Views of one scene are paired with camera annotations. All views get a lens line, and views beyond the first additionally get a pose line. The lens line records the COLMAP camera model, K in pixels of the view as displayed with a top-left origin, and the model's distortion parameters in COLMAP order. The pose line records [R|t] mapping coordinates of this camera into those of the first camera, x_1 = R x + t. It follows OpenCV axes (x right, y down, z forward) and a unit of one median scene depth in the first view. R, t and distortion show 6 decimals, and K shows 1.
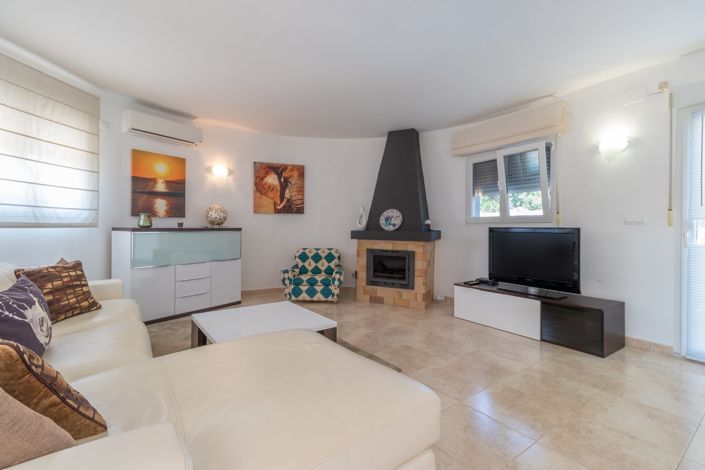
lens RADIAL K [[326.2, 0, 352.5], [0, 326.2, 235.0], [0, 0, 1]] dist [0.000393, 0.000082]
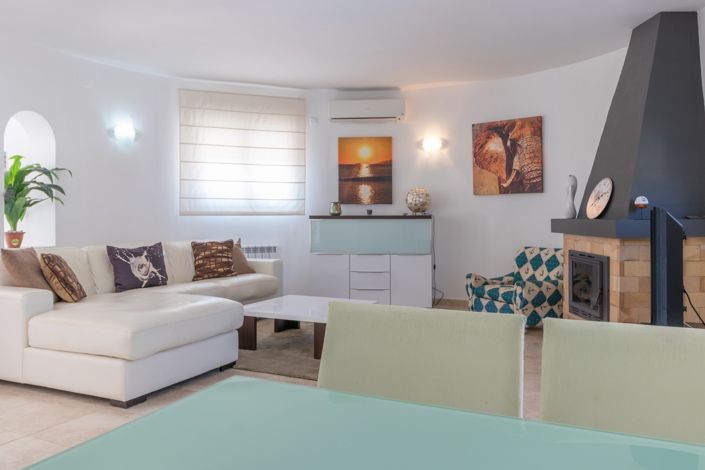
lens RADIAL K [[578.8, 0, 352.5], [0, 578.8, 235.0], [0, 0, 1]] dist [0.005095, 0.006315]
pose [[0.449226, 0.022882, -0.893125, 0.812198], [-0.018695, 0.999694, 0.016209, 0.006859], [0.893222, 0.009415, 0.449517, 0.201934]]
